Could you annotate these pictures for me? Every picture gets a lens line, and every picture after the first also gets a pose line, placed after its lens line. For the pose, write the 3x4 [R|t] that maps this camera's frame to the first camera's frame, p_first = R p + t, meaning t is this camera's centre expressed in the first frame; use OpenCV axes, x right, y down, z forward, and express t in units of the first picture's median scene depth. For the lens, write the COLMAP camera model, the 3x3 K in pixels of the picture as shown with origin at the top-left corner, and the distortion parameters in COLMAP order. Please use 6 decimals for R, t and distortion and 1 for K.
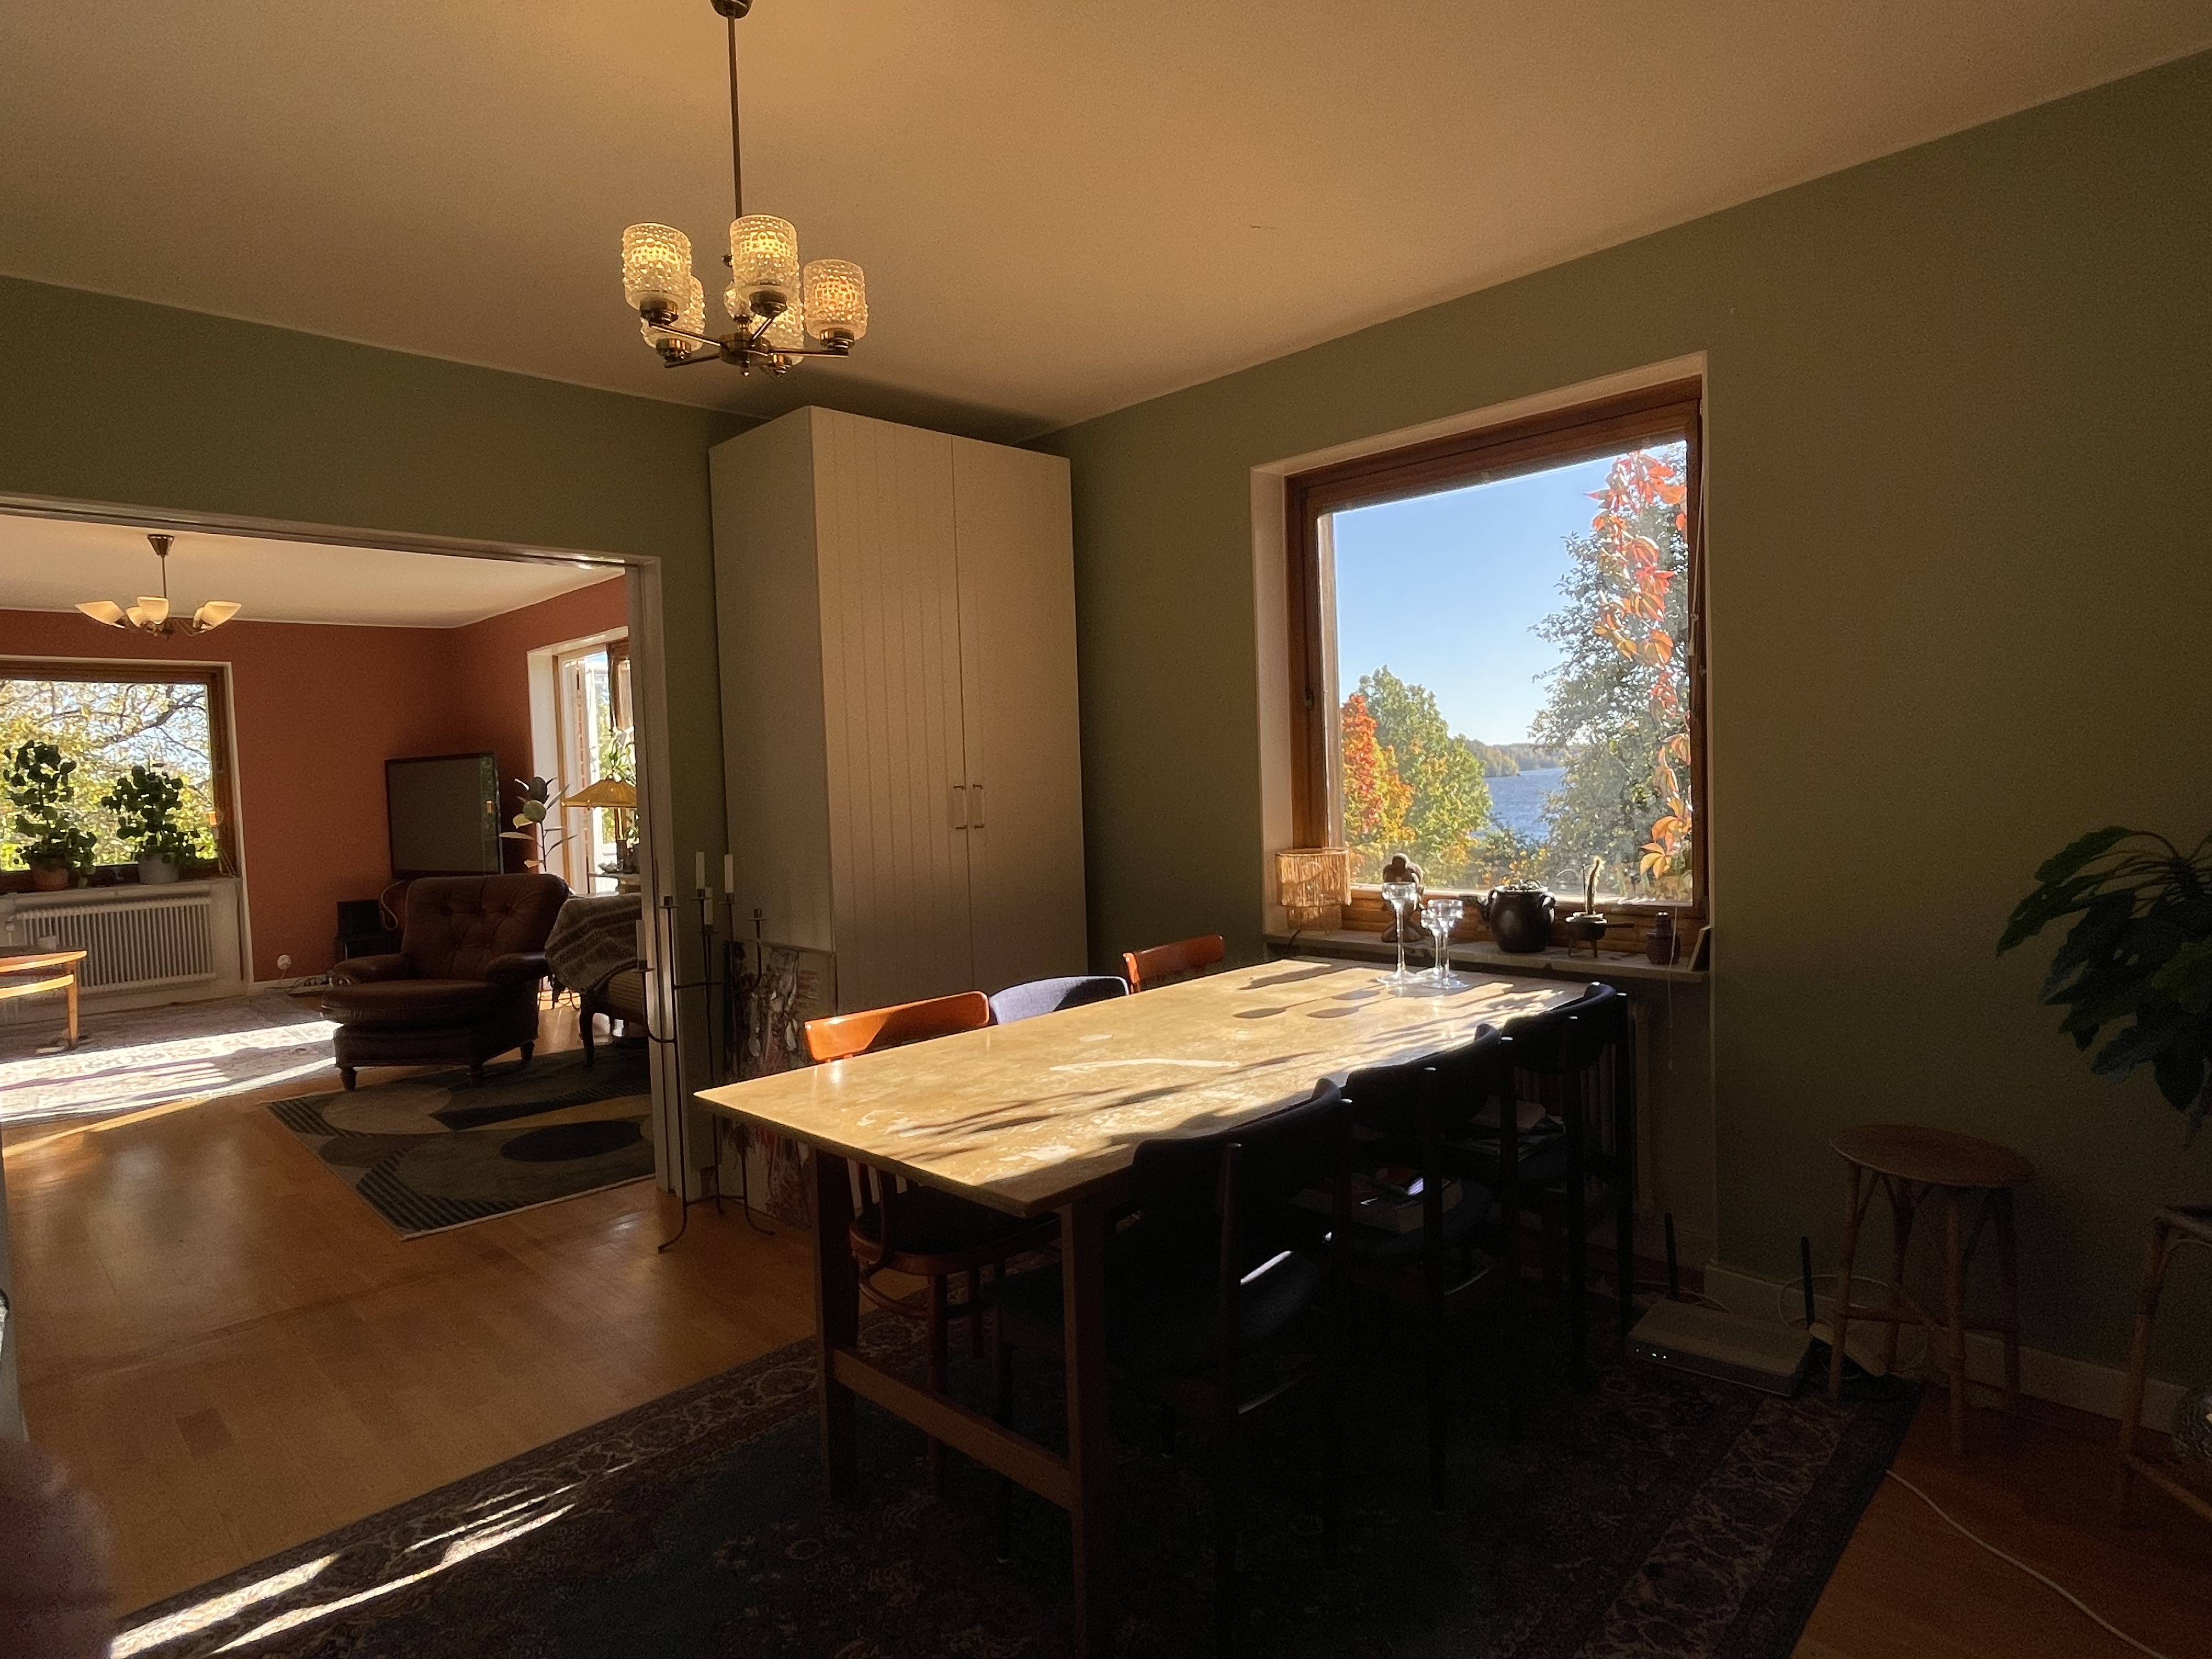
lens RADIAL K [[1241.8, 0, 1115.7], [0, 1241.8, 824.3], [0, 0, 1]] dist [-0.016625, 0.005387]
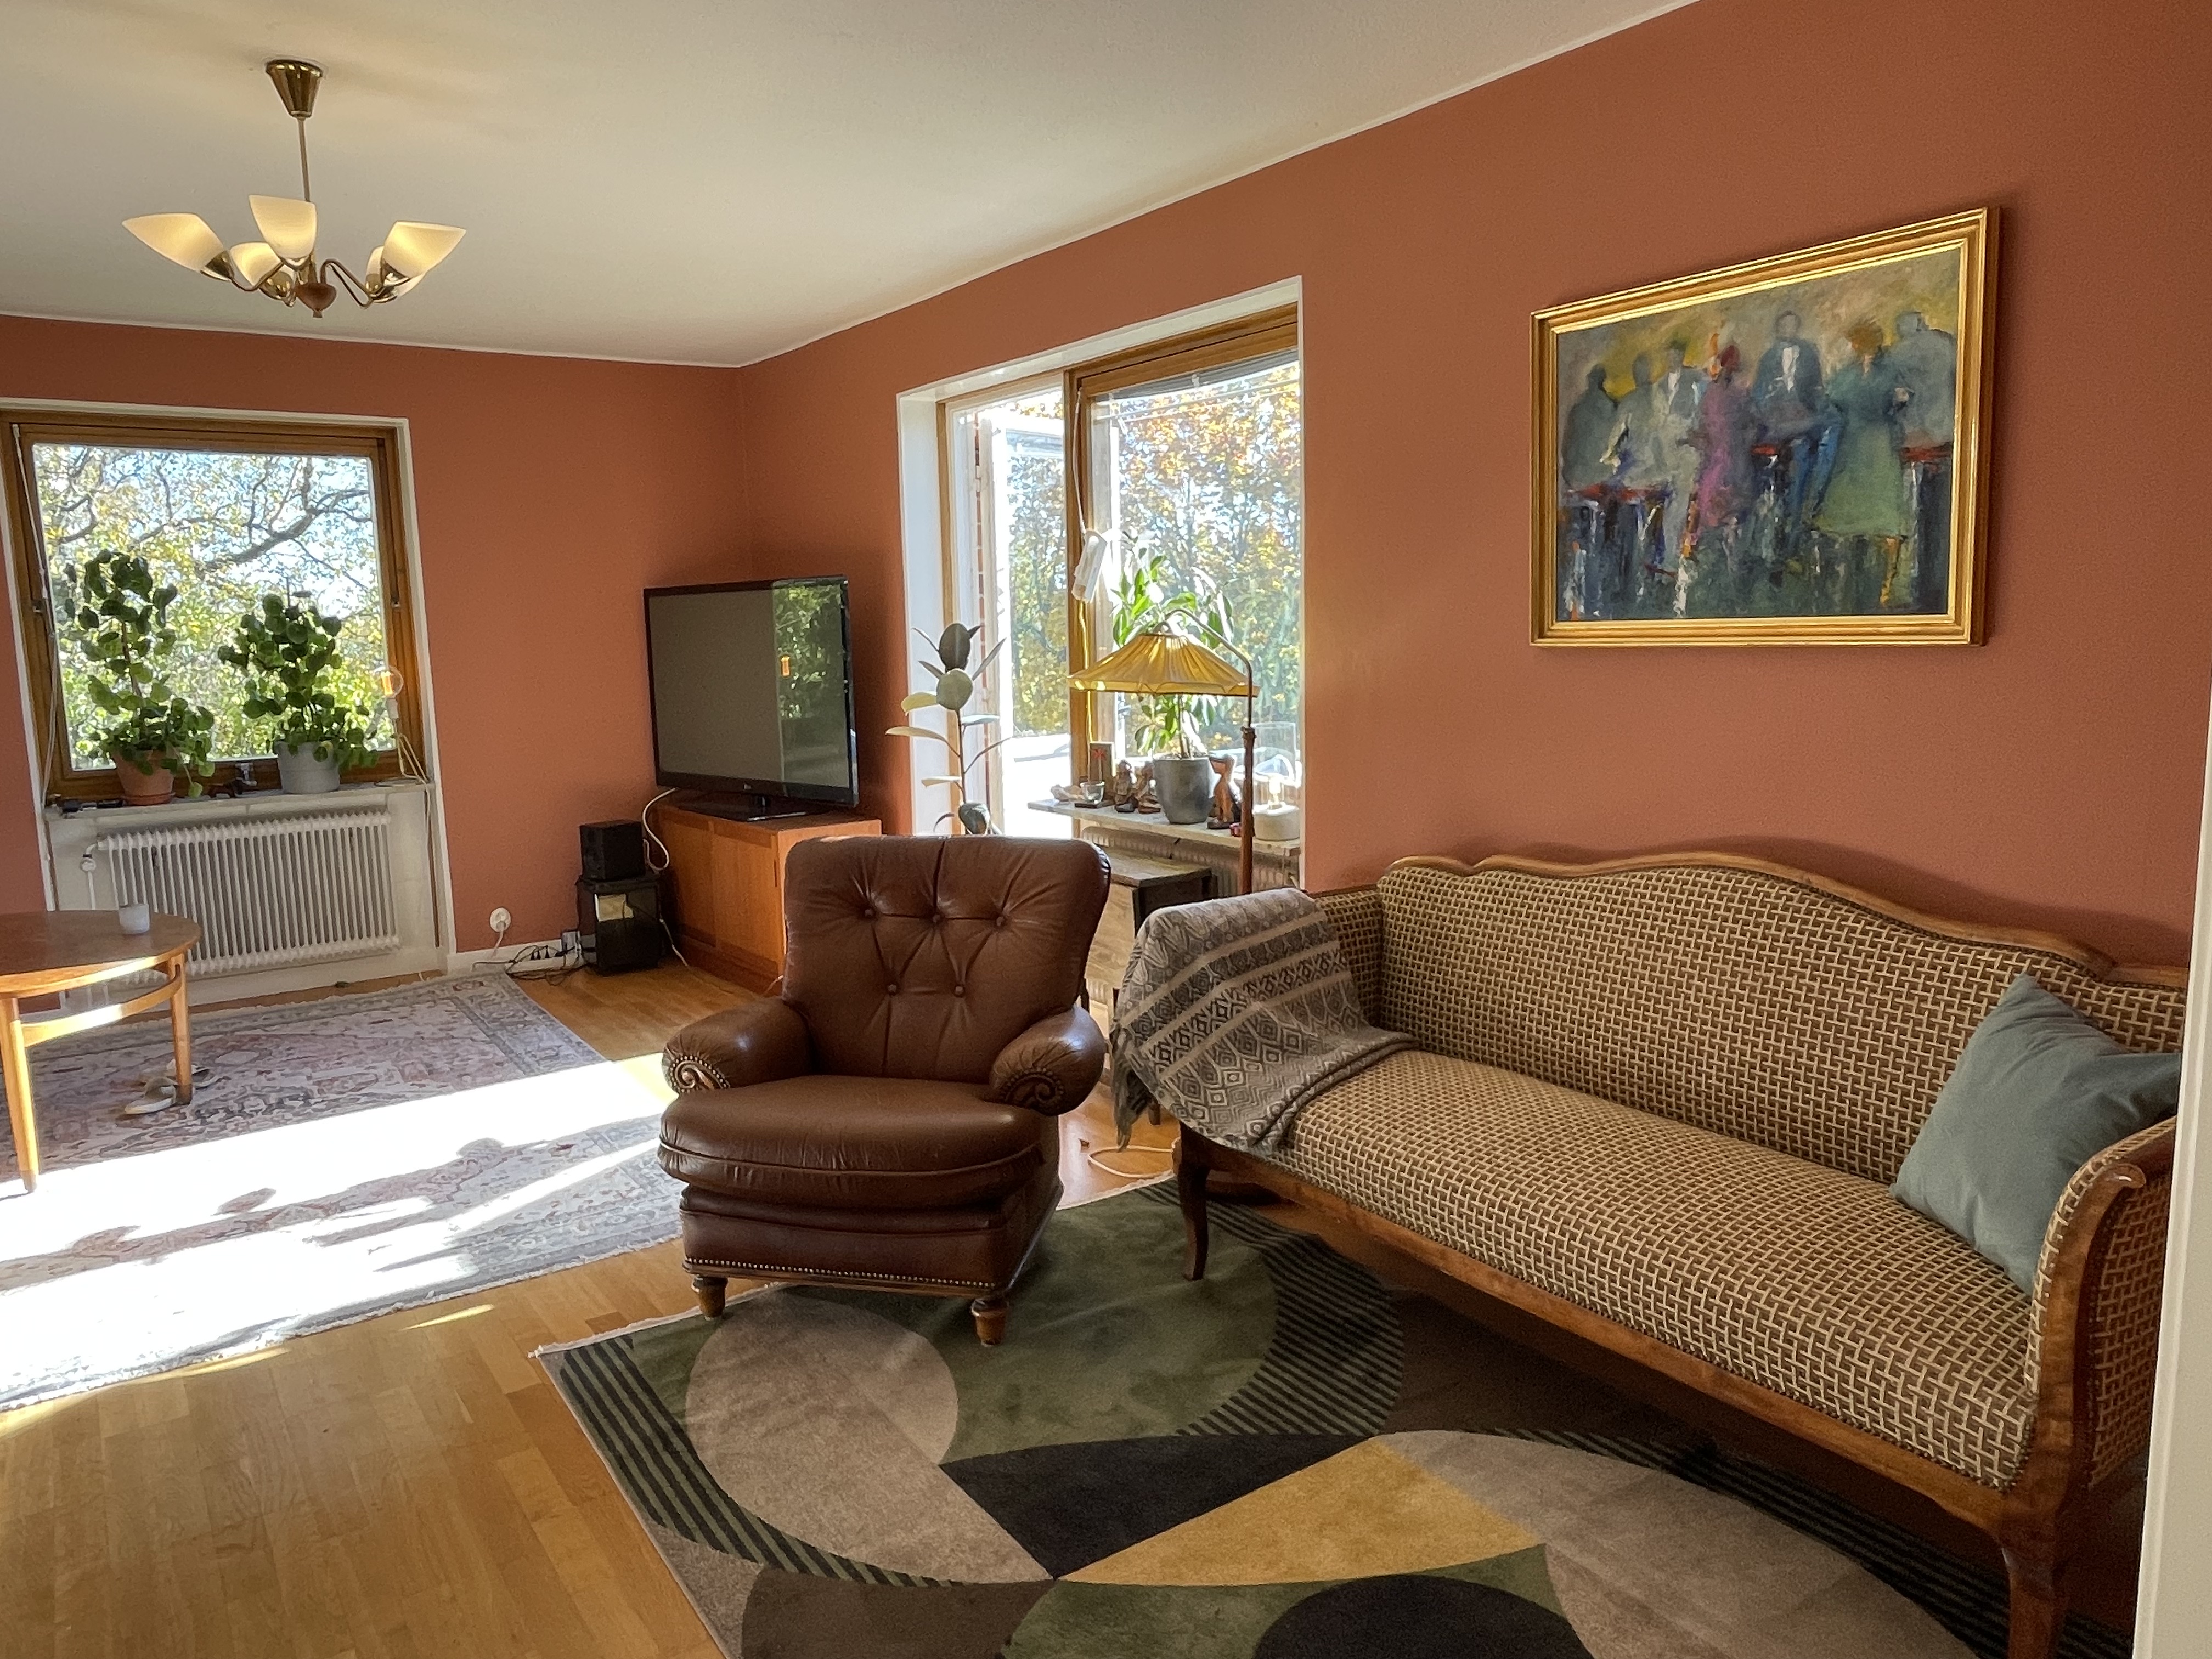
lens RADIAL K [[1453.4, 0, 1095.0], [0, 1453.4, 826.5], [0, 0, 1]] dist [-0.006135, -0.001324]
pose [[0.986141, 0.035257, -0.162119, -0.280197], [-0.018470, 0.994415, 0.103912, -0.016164], [0.164878, -0.099478, 0.981285, 0.361907]]
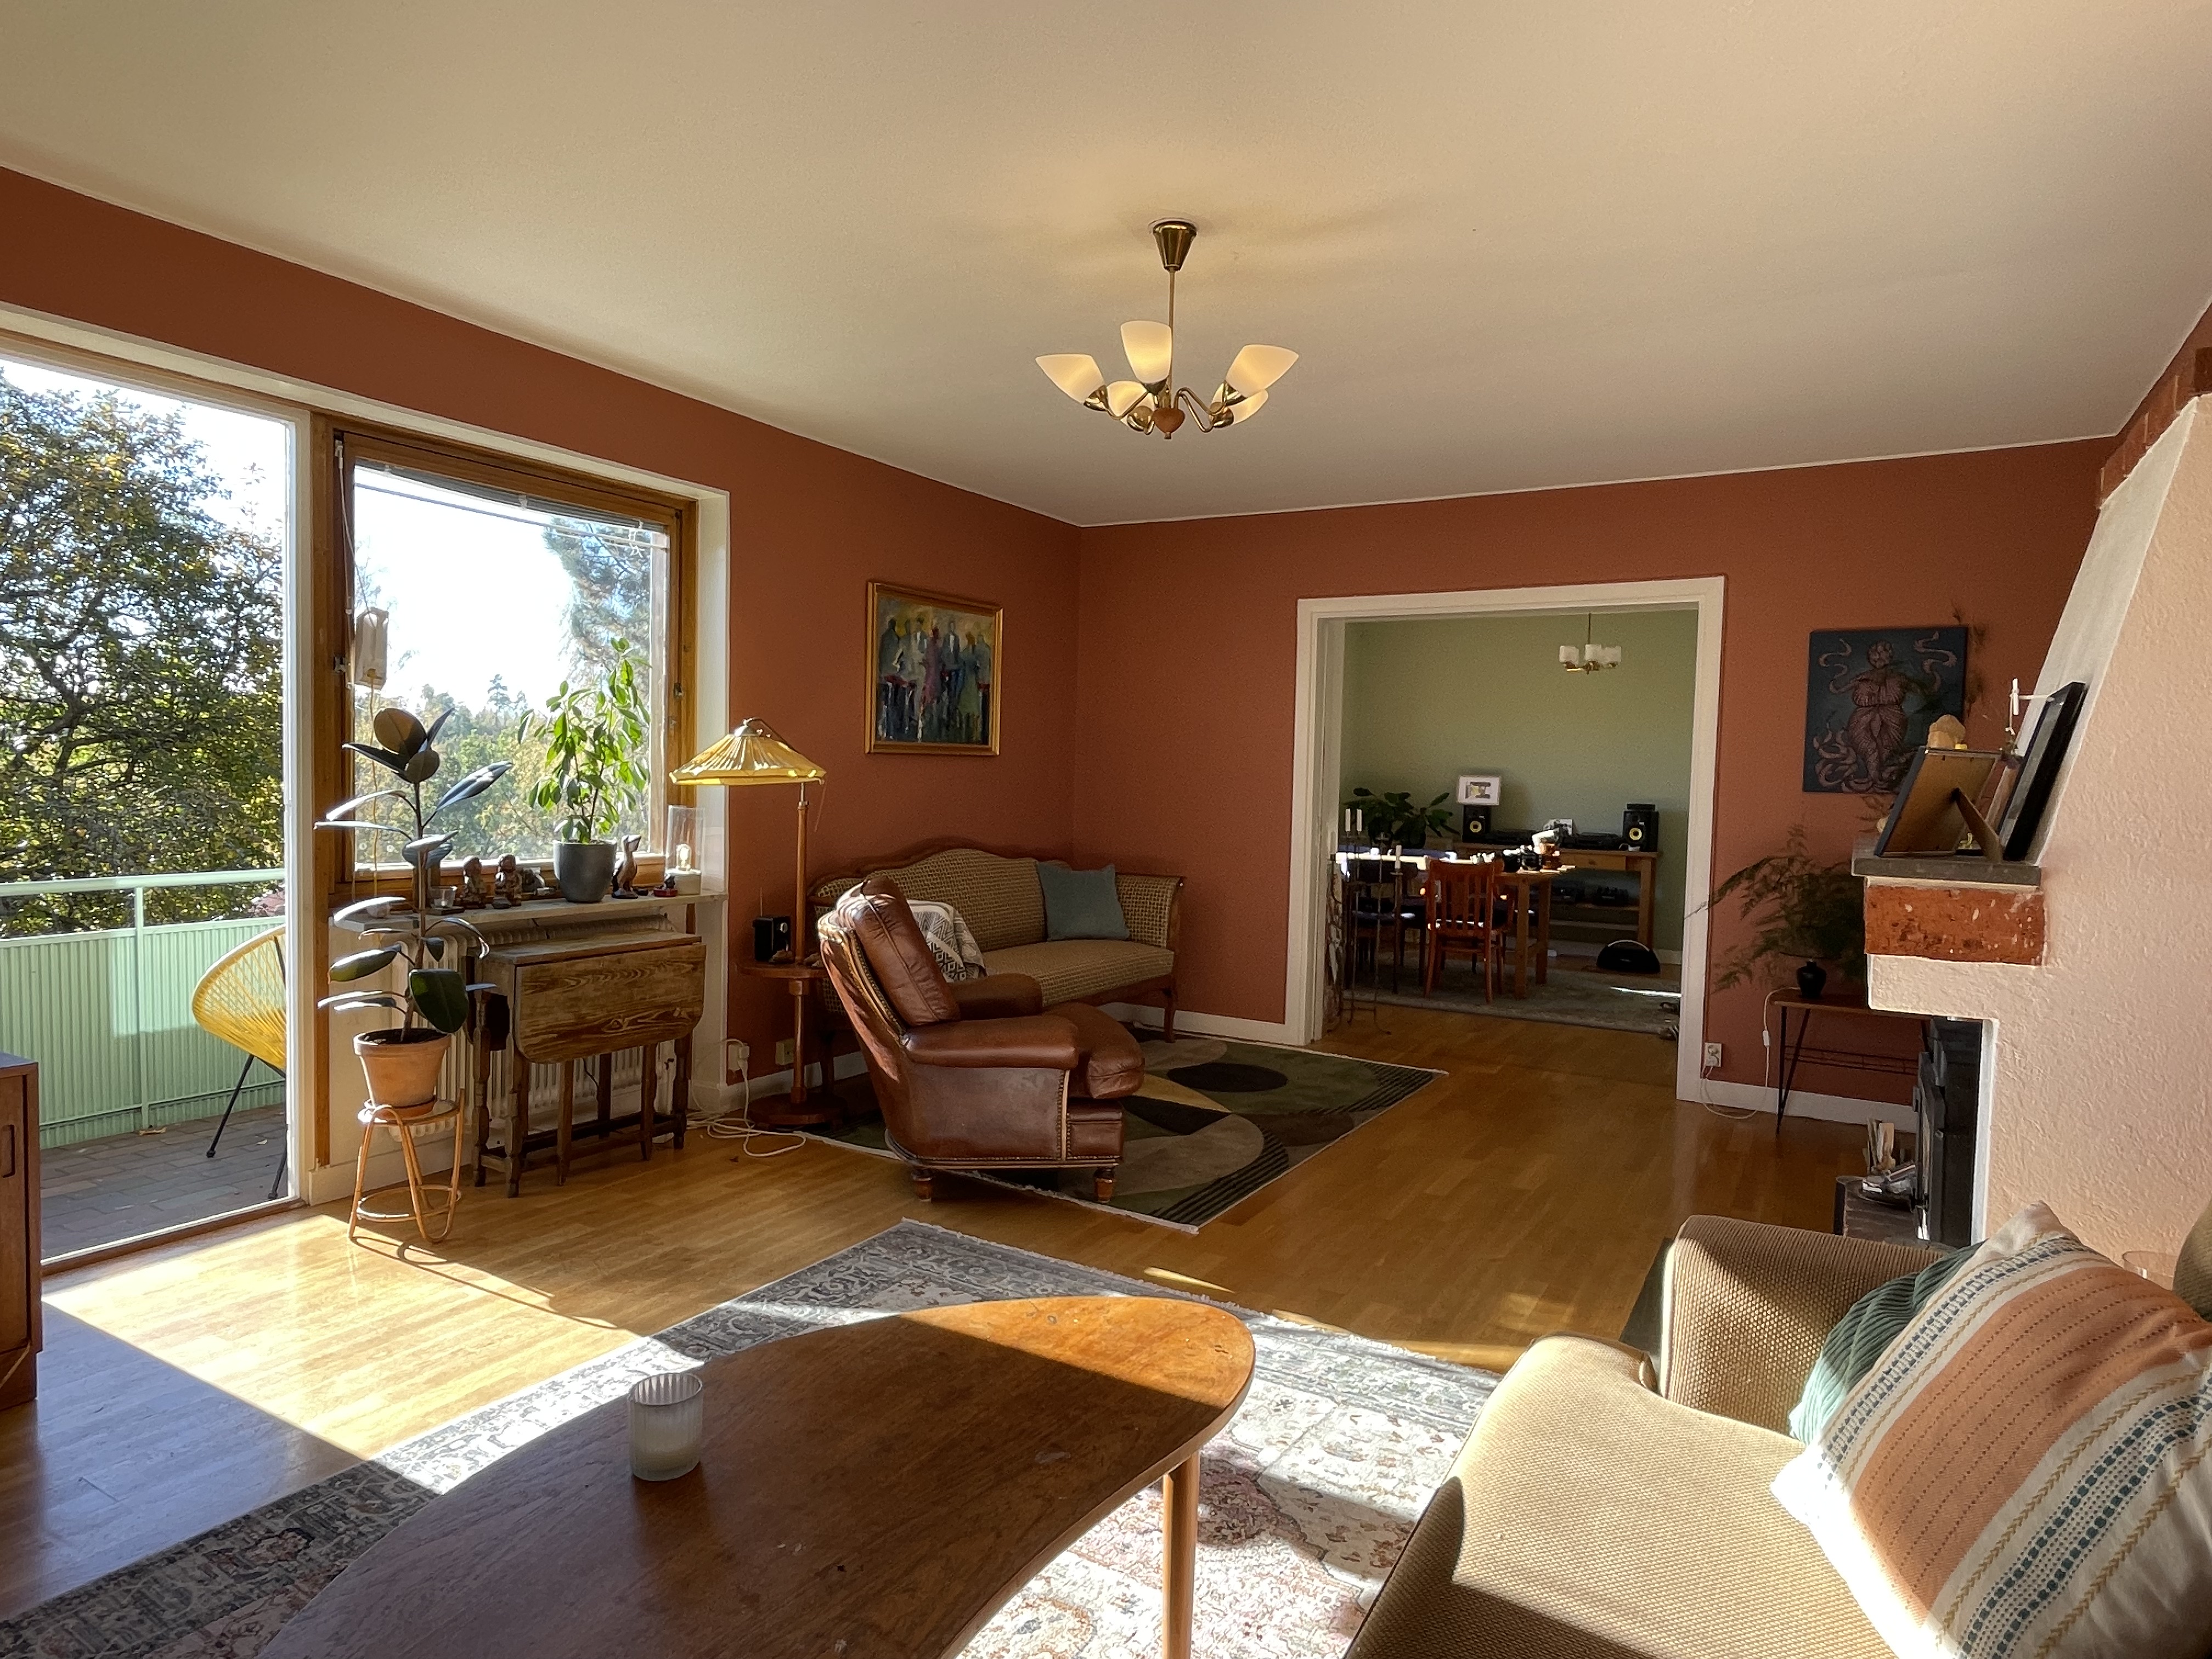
lens RADIAL K [[1283.1, 0, 1105.6], [0, 1283.1, 835.4], [0, 0, 1]] dist [-0.000654, 0.000280]
pose [[-0.248124, -0.022285, 0.968472, -0.890998], [0.024494, 0.999271, 0.029269, 0.000014], [-0.968419, 0.030984, -0.247397, 0.810817]]
